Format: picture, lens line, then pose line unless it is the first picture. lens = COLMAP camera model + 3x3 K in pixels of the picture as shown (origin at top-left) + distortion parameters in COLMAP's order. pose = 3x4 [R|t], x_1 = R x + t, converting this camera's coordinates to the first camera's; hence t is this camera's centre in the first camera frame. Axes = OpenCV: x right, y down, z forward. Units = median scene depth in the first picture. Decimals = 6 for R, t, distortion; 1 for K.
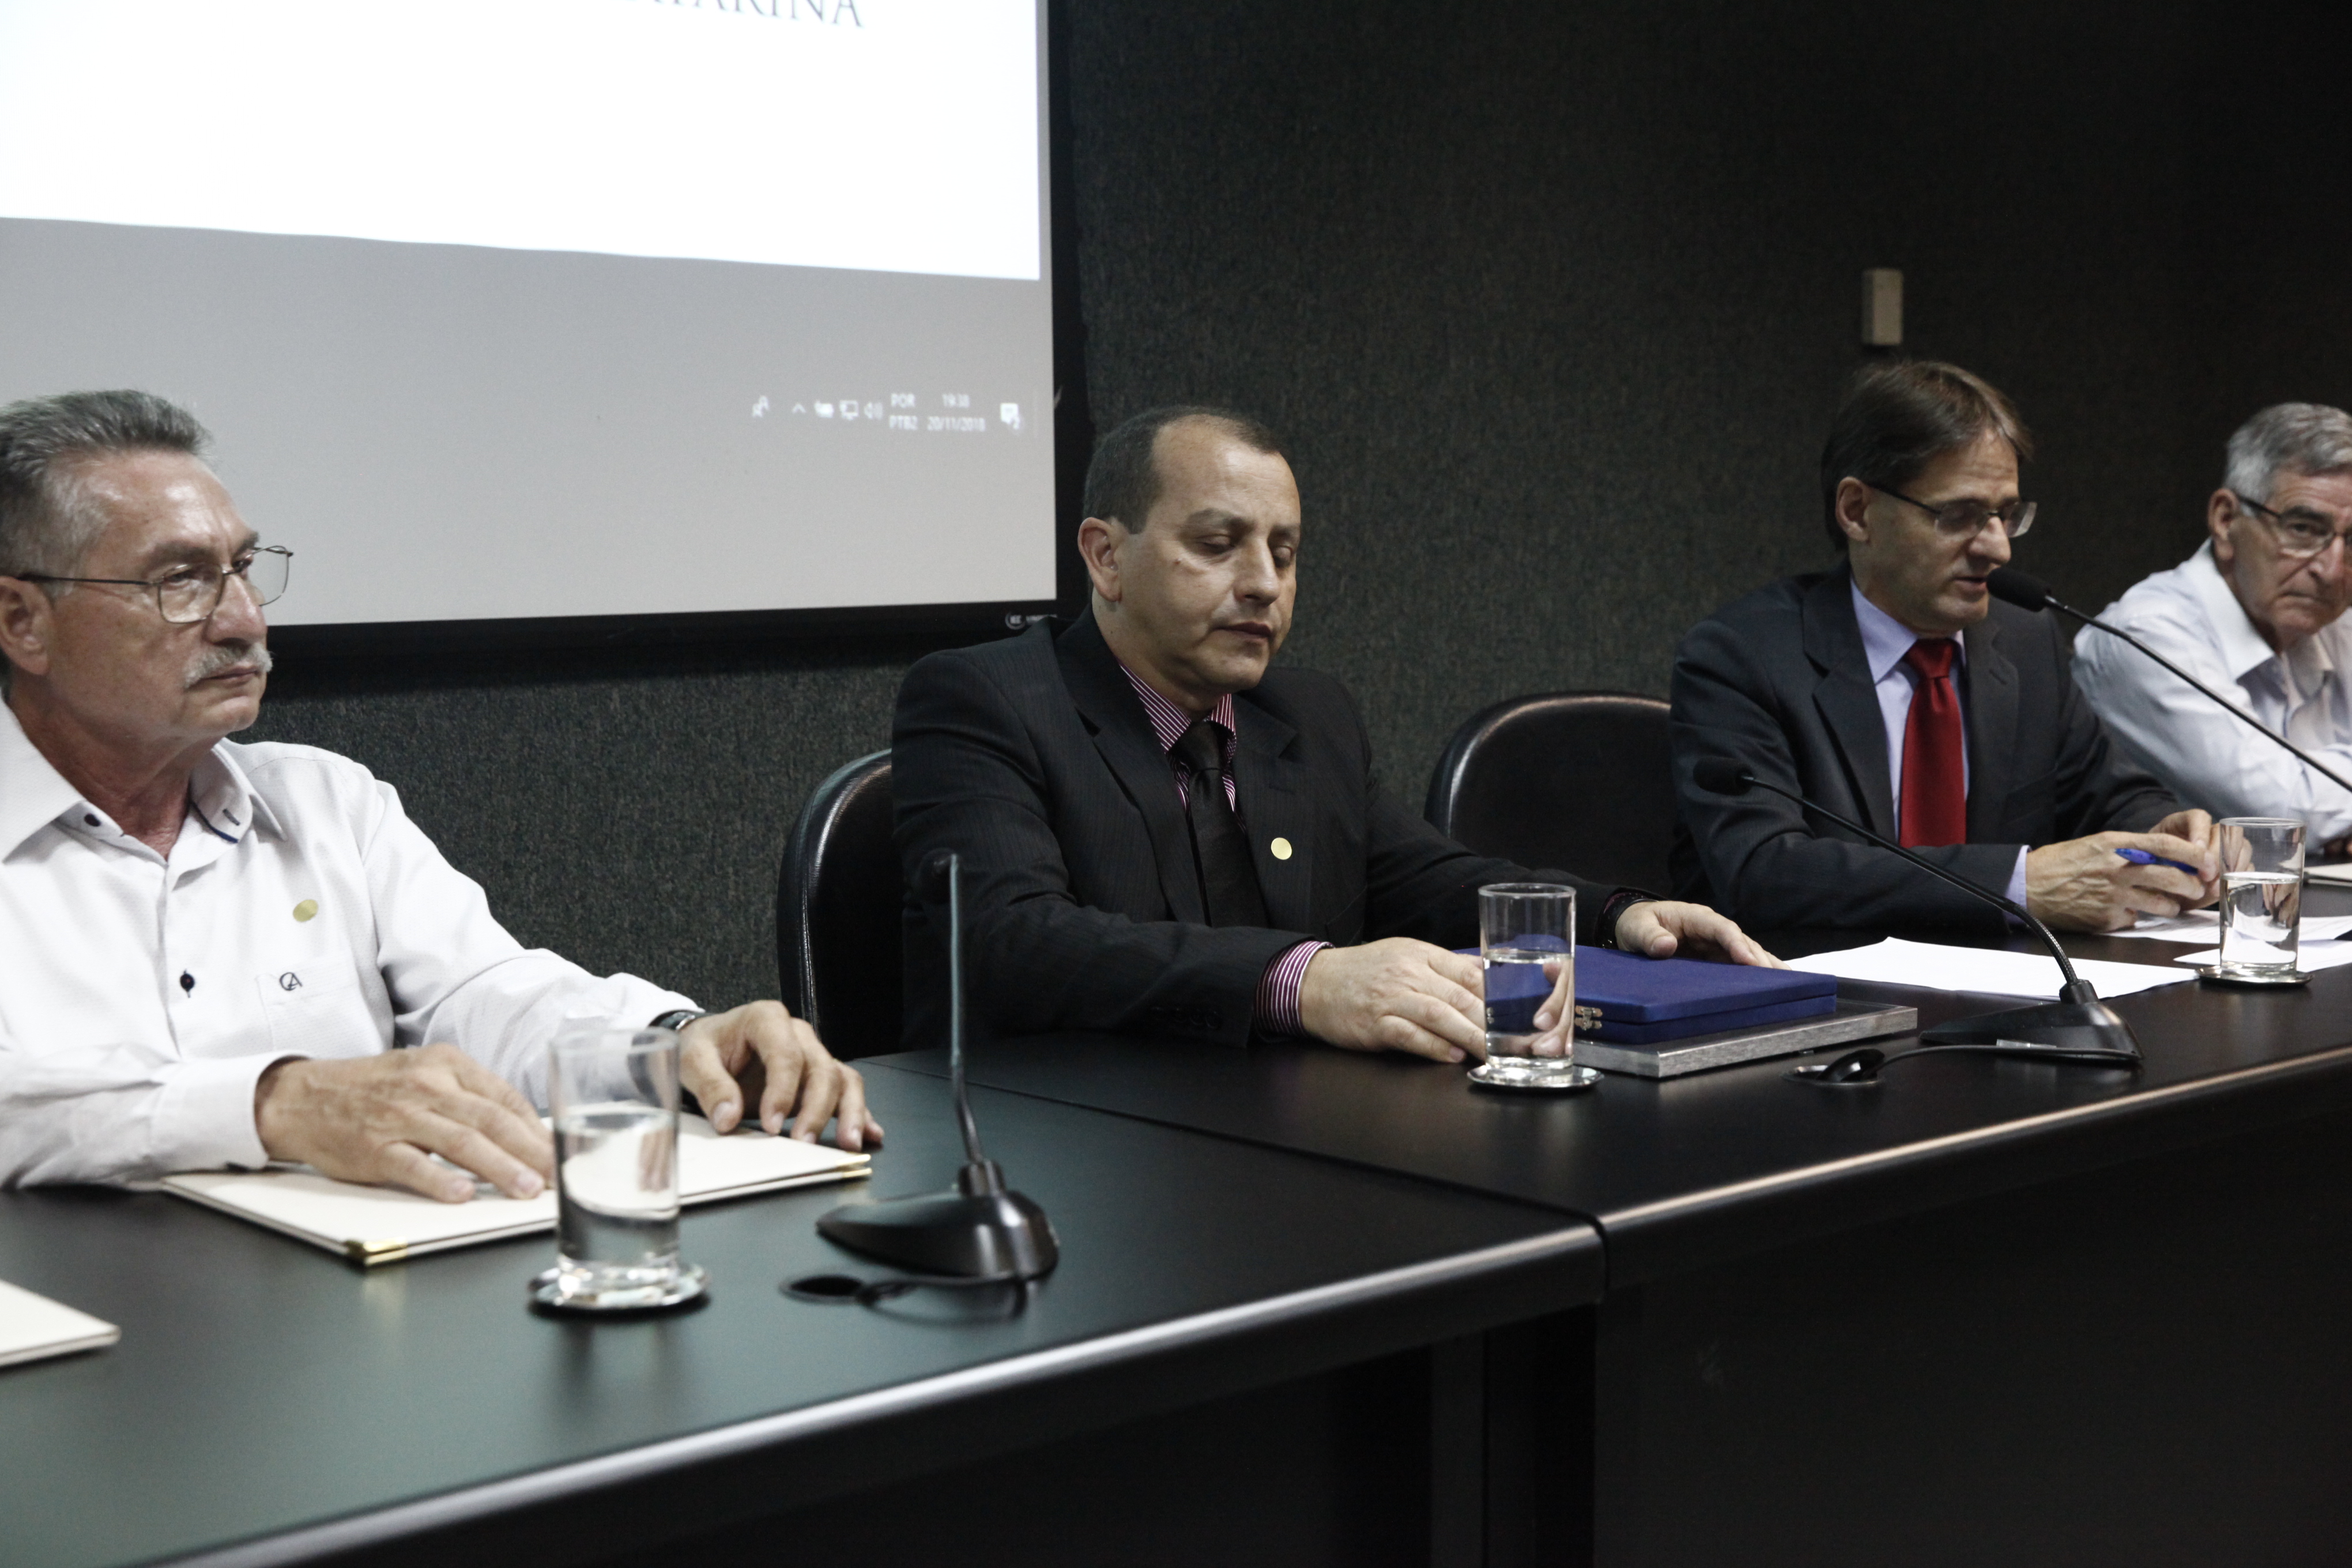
lens RADIAL K [[3236.2, 0, 1175.7], [0, 3236.2, 798.5], [0, 0, 1]] dist [0.103165, 0.000000]
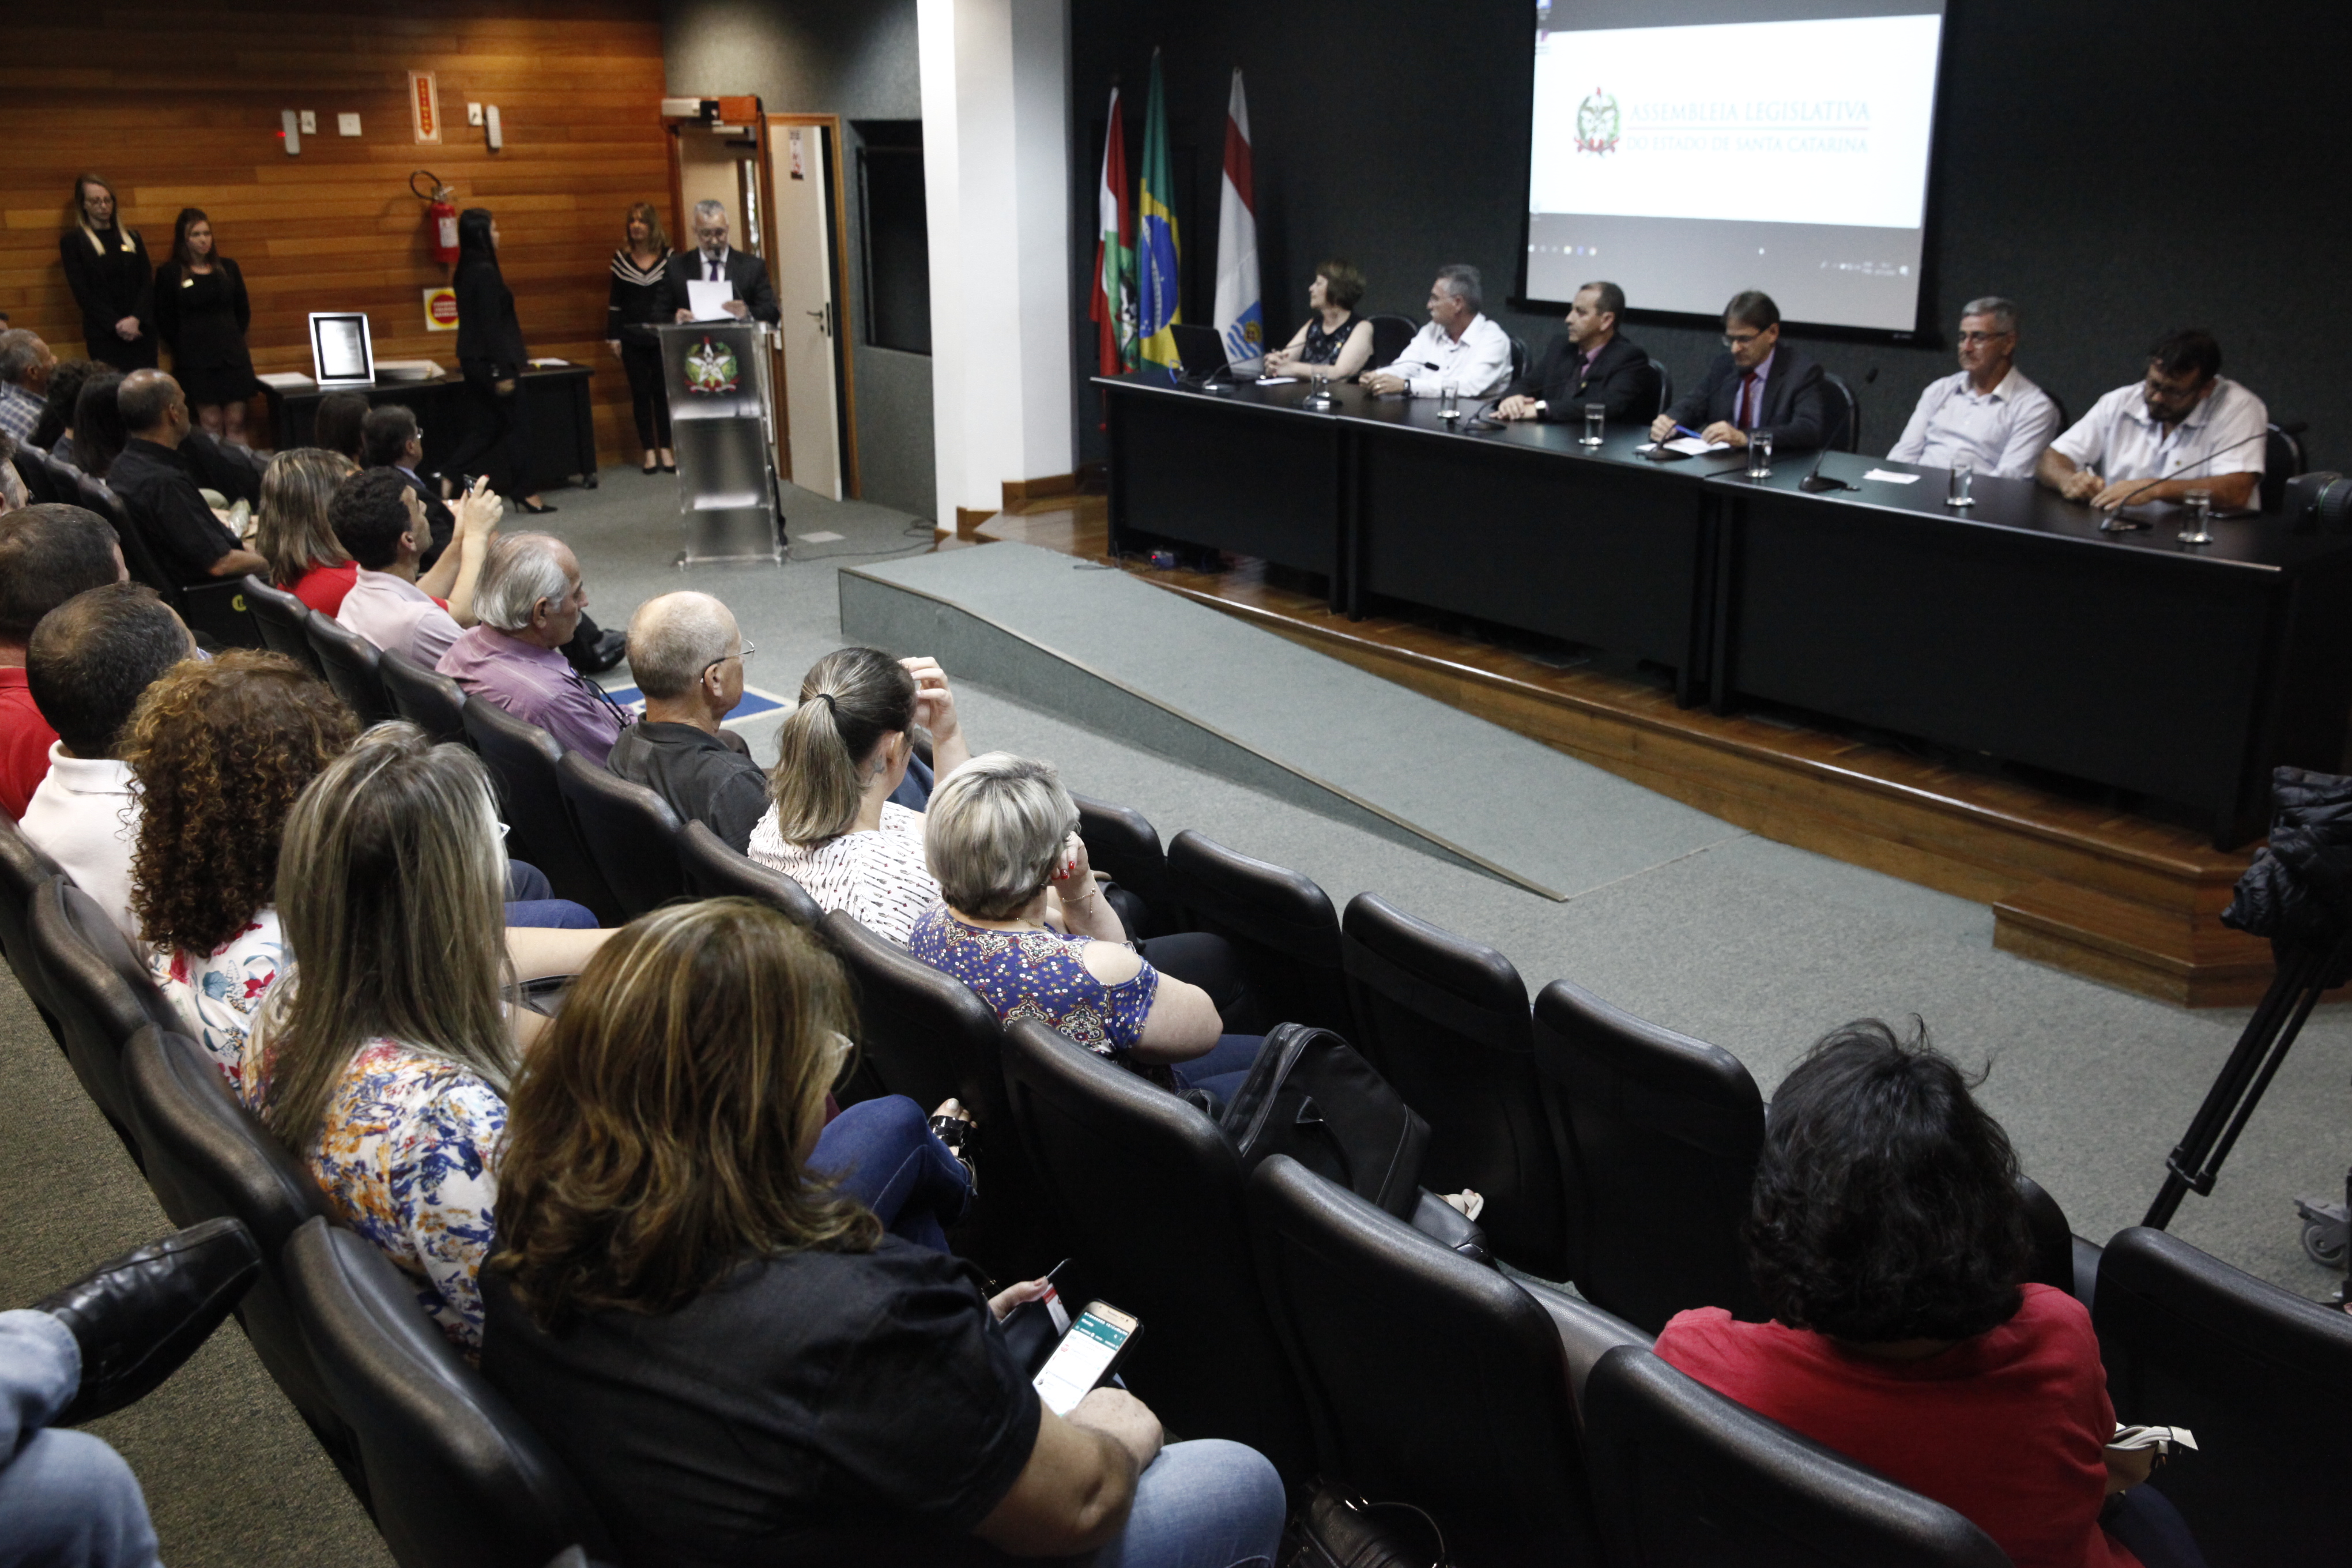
lens RADIAL K [[2081.2, 0, 1162.3], [0, 2081.2, 778.9], [0, 0, 1]] dist [-0.002806, -0.002709]
pose [[-0.072001, 0.313054, -0.947002, 2.056488], [-0.081903, 0.944404, 0.318422, -0.233234], [0.994036, 0.100489, -0.042358, 0.402627]]
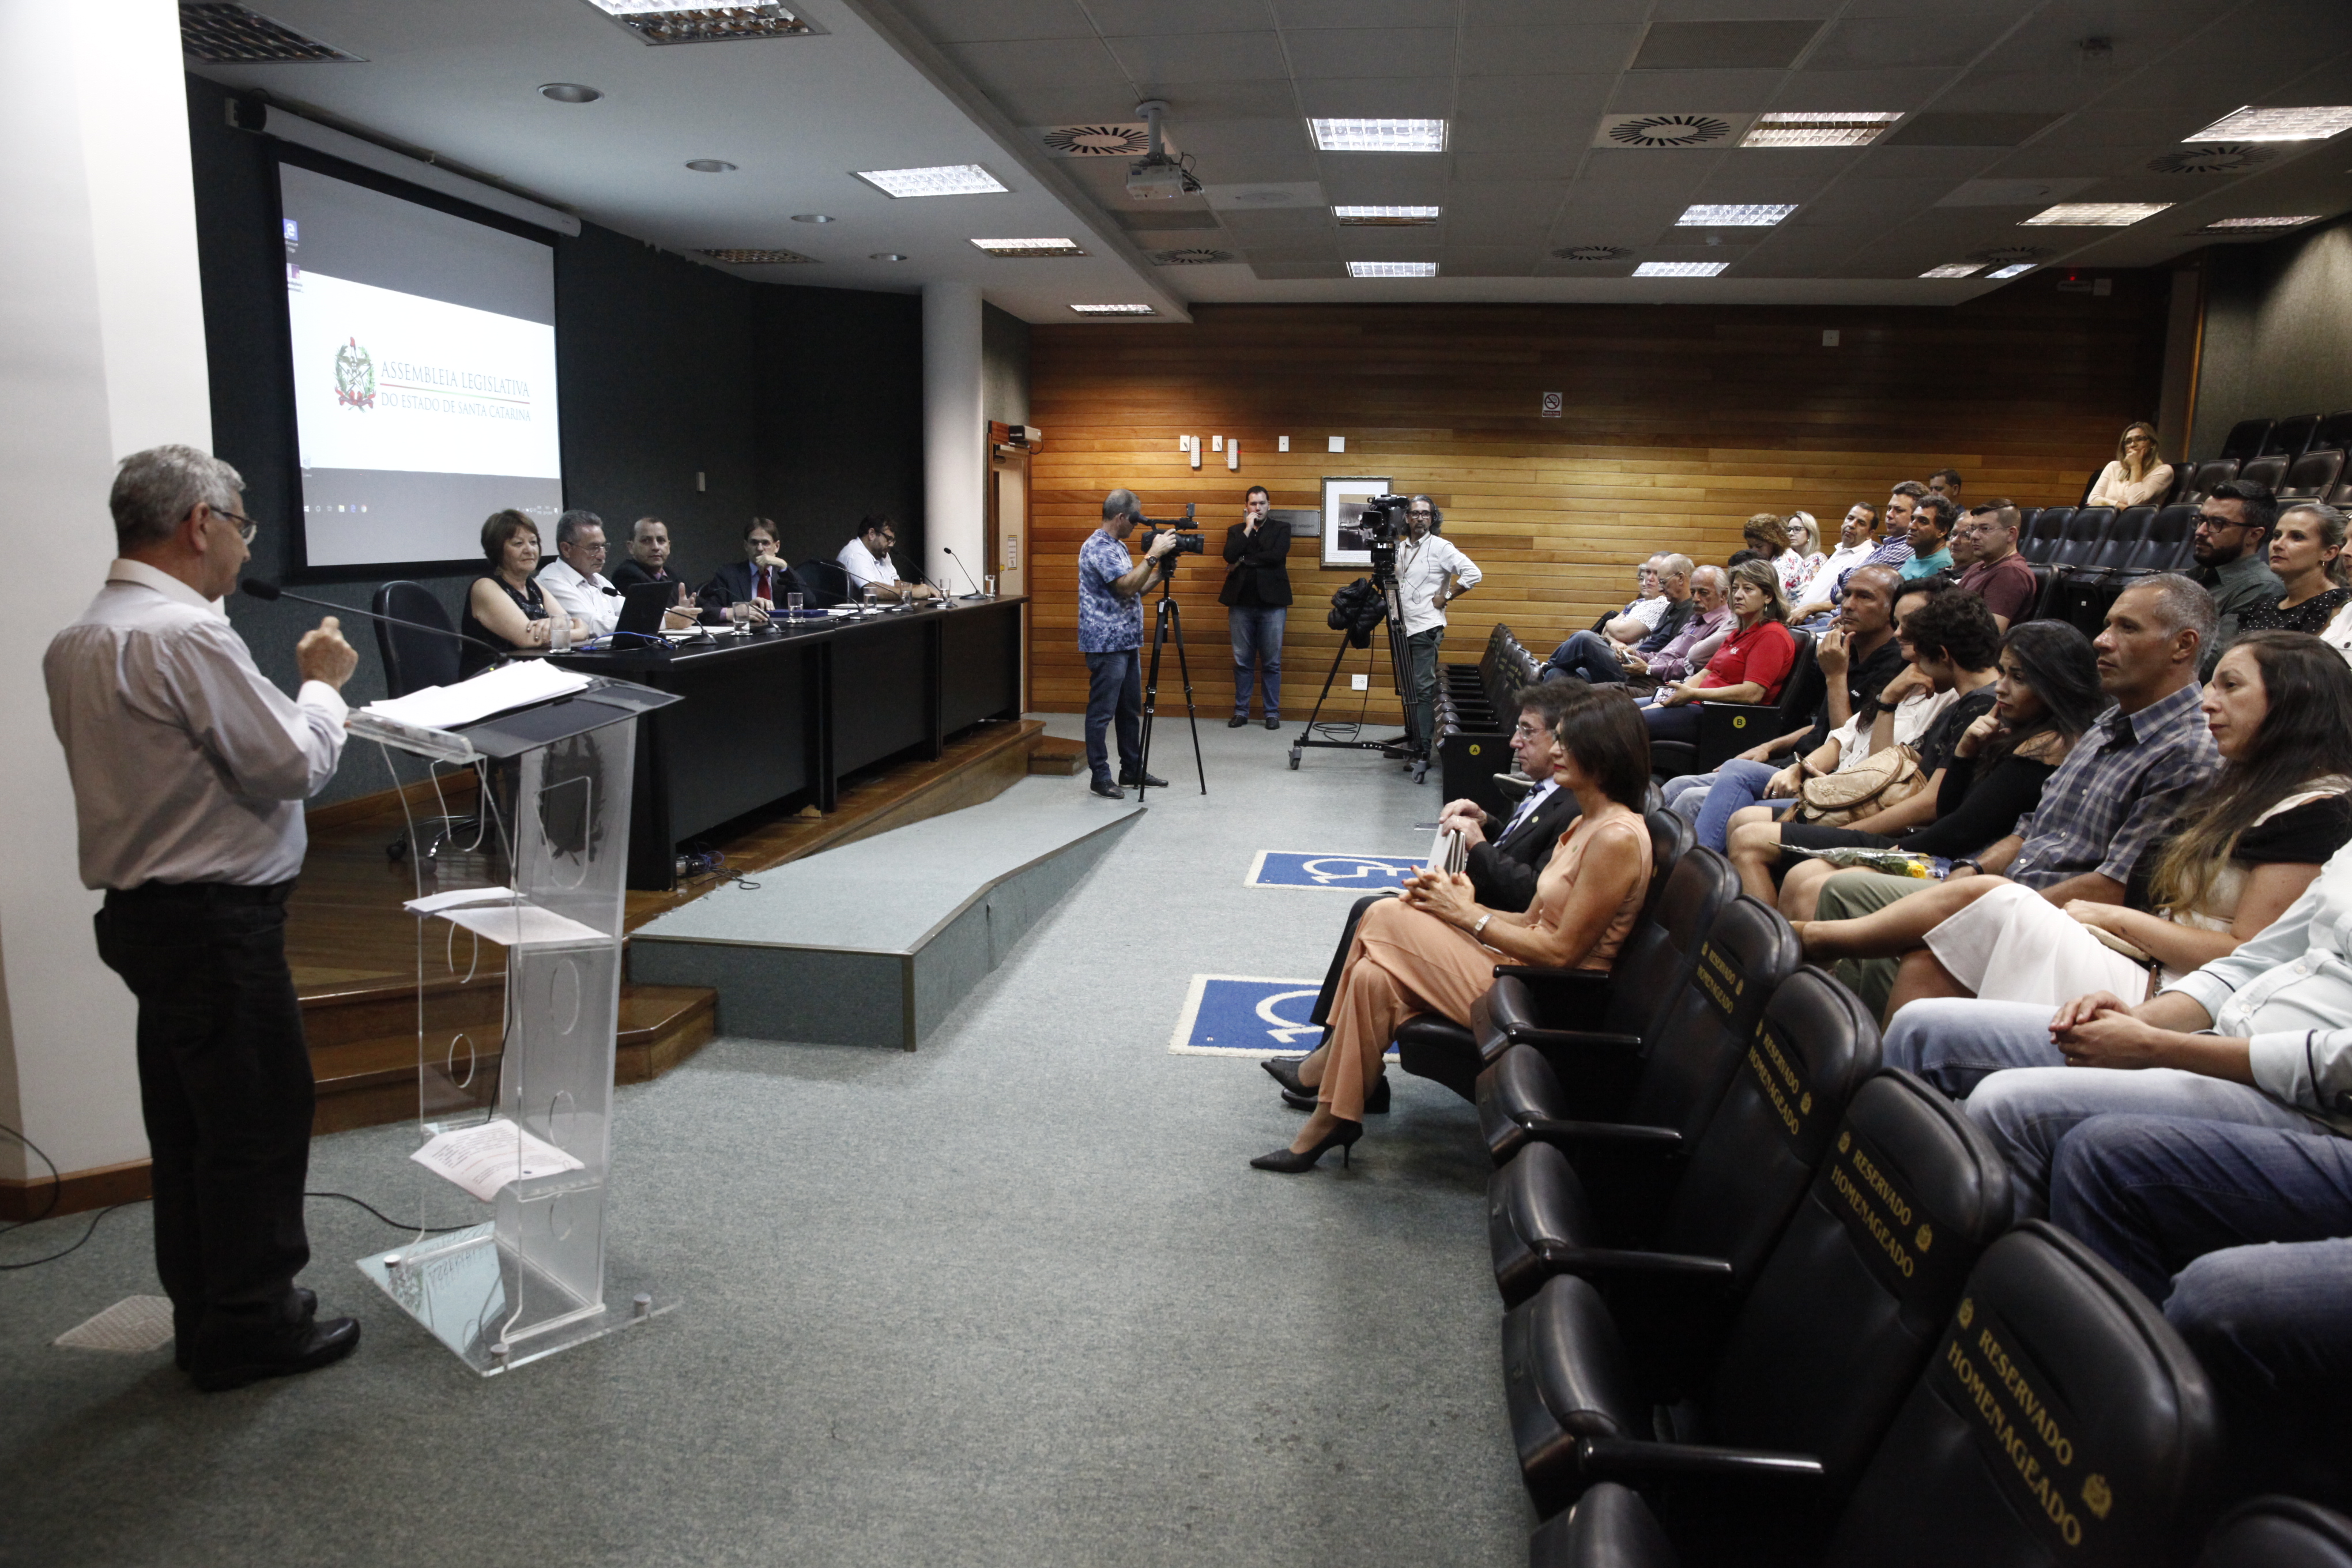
lens RADIAL K [[1615.4, 0, 1155.9], [0, 1615.4, 788.2], [0, 0, 1]] dist [-0.068902, 0.041773]
pose [[0.778377, -0.091990, 0.621021, -0.751597], [0.046815, 0.994957, 0.088702, 0.090715], [-0.626049, -0.039971, 0.778758, -1.096461]]
